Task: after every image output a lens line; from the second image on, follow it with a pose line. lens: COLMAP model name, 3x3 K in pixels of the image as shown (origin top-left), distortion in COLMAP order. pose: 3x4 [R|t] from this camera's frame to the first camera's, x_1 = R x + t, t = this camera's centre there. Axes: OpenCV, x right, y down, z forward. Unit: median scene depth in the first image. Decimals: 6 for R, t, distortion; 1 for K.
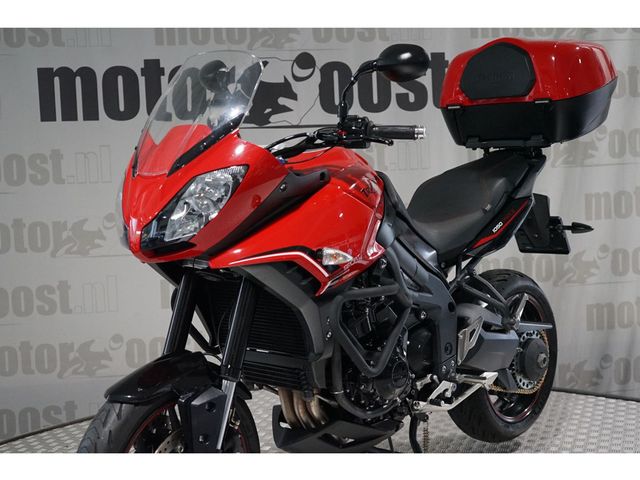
lens RADIAL K [[981.4, 0, 317.9], [0, 981.4, 240.3], [0, 0, 1]] dist [0.025503, 0.000000]
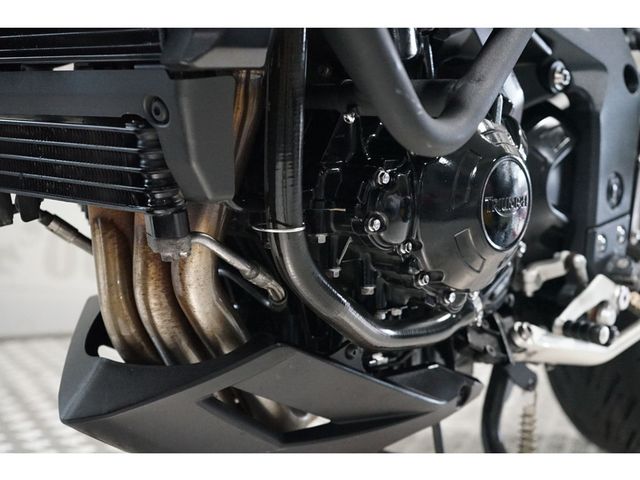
lens RADIAL K [[981.4, 0, 318.9], [0, 981.4, 241.4], [0, 0, 1]] dist [0.025503, 0.000000]
pose [[0.996757, 0.080356, 0.004253, 0.027828], [-0.080346, 0.996764, -0.002329, 0.149717], [-0.004426, 0.001980, 0.999988, 0.697594]]
